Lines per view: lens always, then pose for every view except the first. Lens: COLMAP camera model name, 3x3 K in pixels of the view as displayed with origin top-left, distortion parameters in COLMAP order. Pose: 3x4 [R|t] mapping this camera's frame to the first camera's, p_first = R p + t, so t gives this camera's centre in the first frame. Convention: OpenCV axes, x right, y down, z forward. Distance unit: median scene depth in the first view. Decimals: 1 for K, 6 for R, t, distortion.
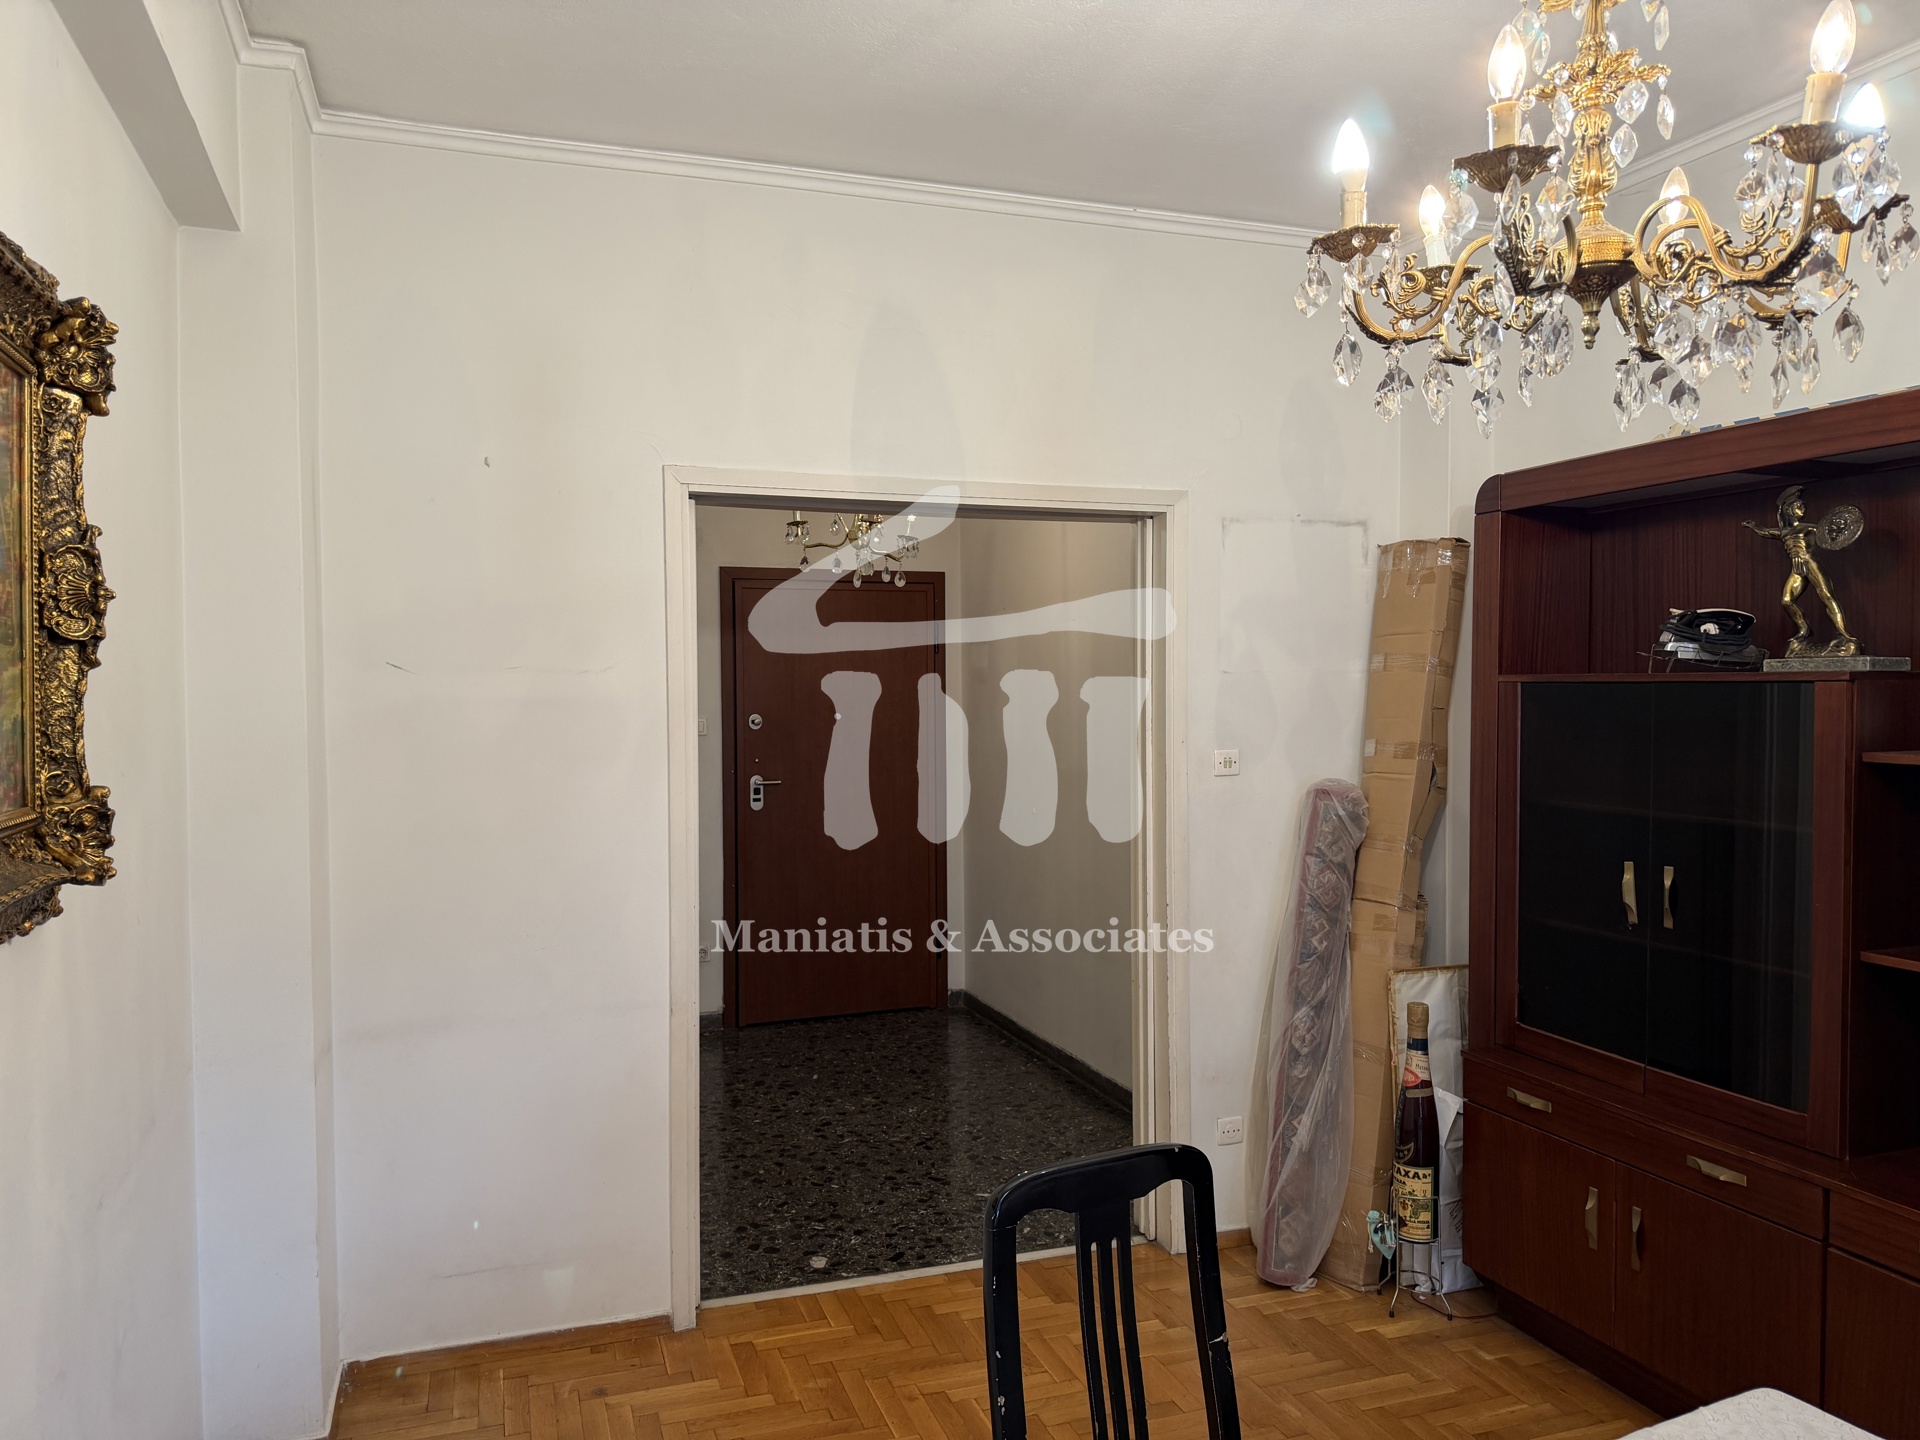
lens RADIAL K [[1352.2, 0, 966.8], [0, 1352.2, 716.8], [0, 0, 1]] dist [0.045614, -0.051915]
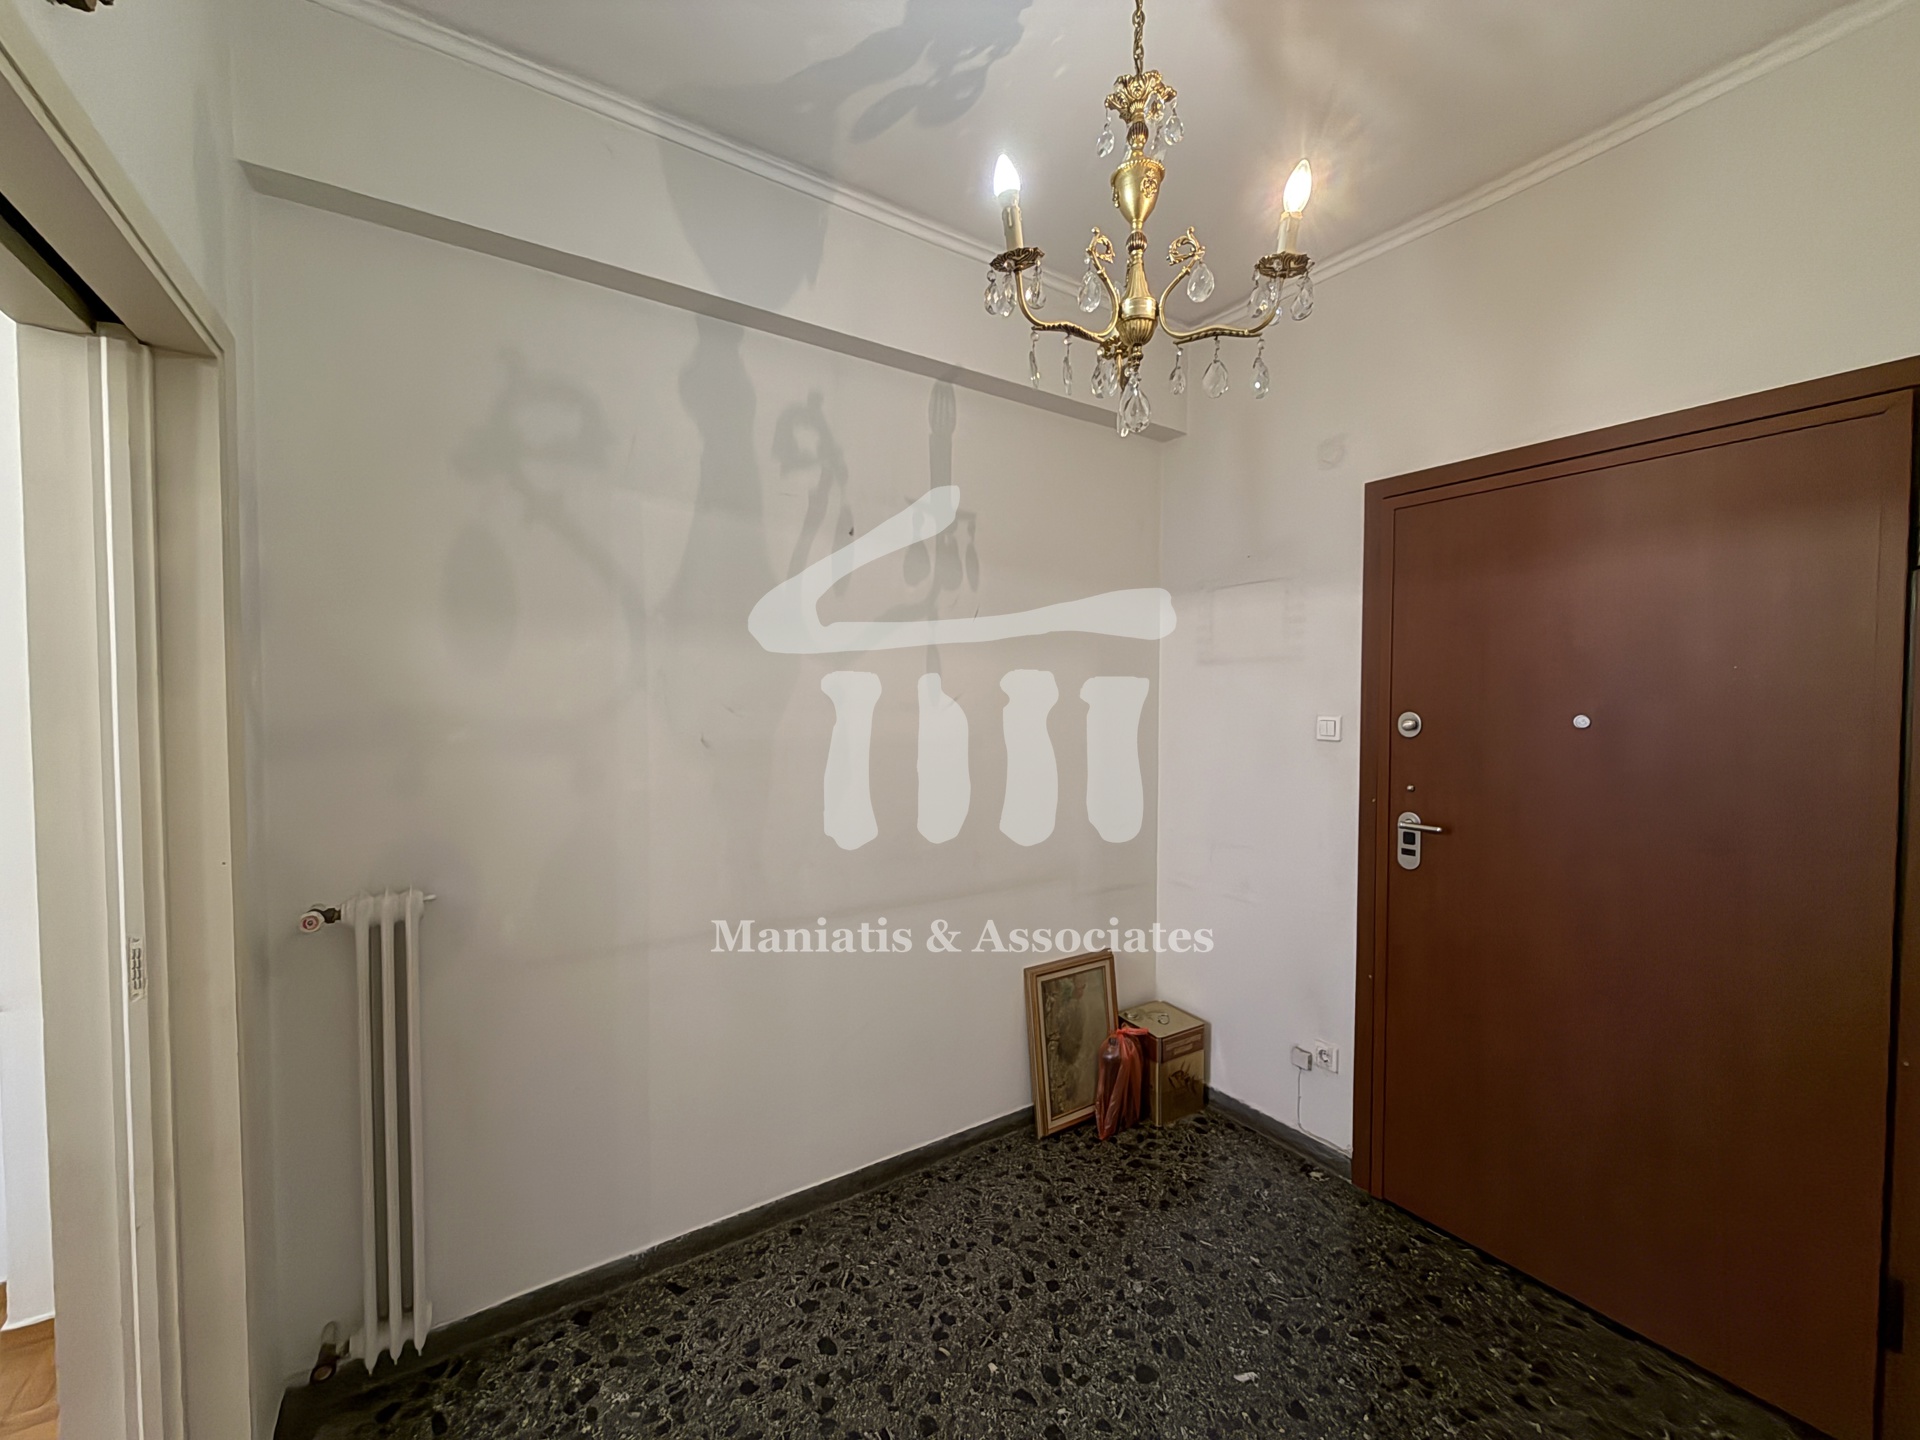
lens RADIAL K [[761.8, 0, 948.5], [0, 761.8, 722.3], [0, 0, 1]] dist [-0.001355, 0.000010]
pose [[0.232254, 0.037674, -0.971925, 0.130433], [-0.030092, 0.999050, 0.031534, -0.002069], [0.972189, 0.021923, 0.233167, 0.717627]]
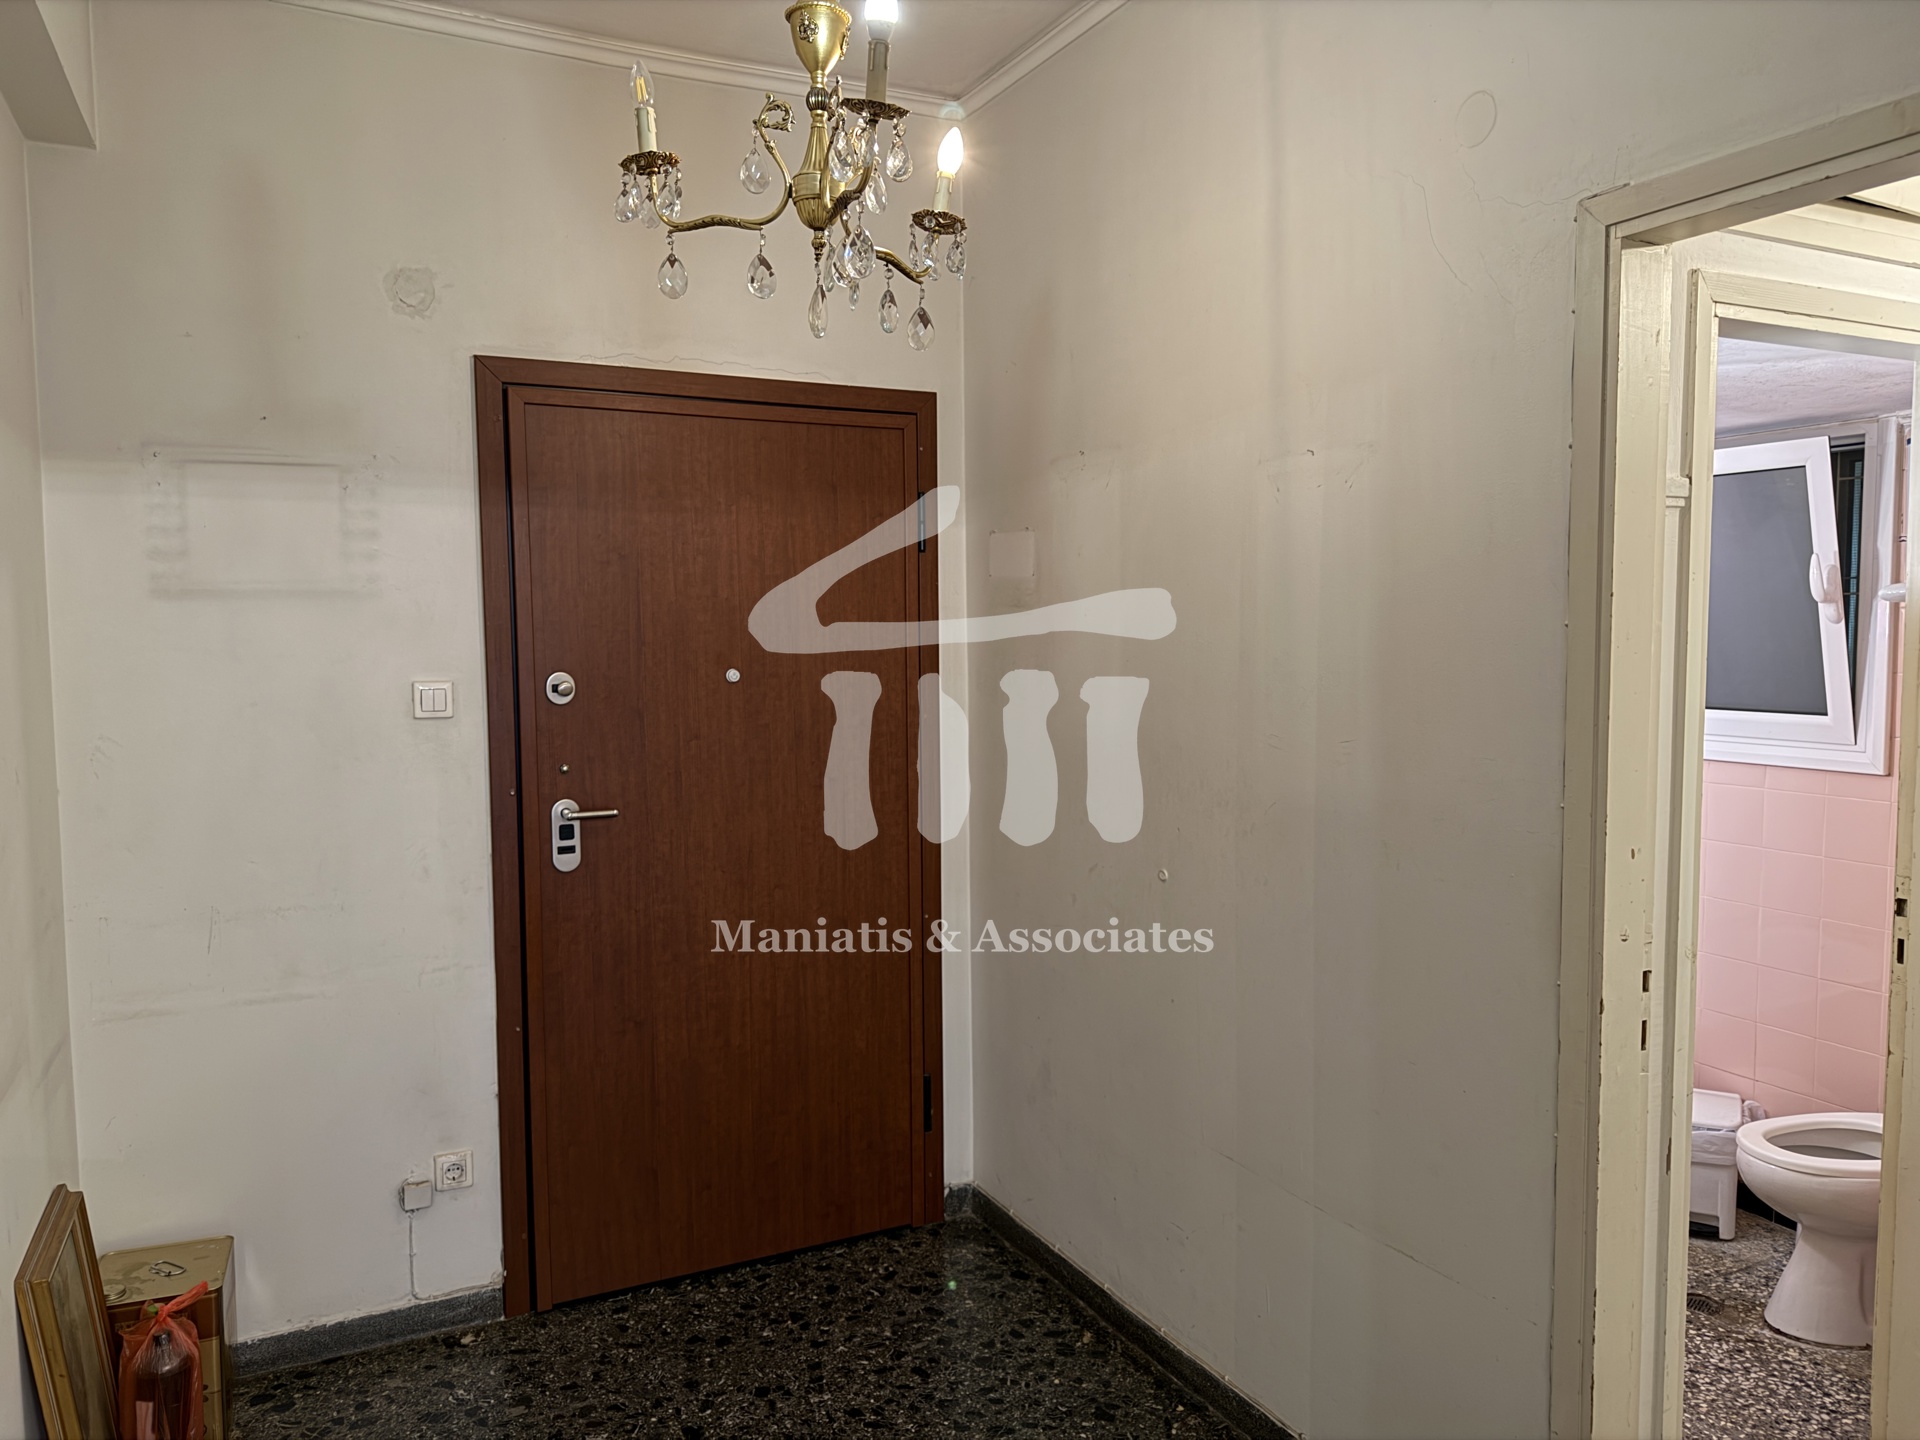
lens RADIAL K [[1352.2, 0, 956.2], [0, 1352.2, 723.2], [0, 0, 1]] dist [0.045614, -0.051915]
pose [[0.994099, -0.010113, 0.108005, -0.068899], [0.005553, 0.999084, 0.042438, -0.003505], [-0.108335, -0.041588, 0.993244, 0.507130]]
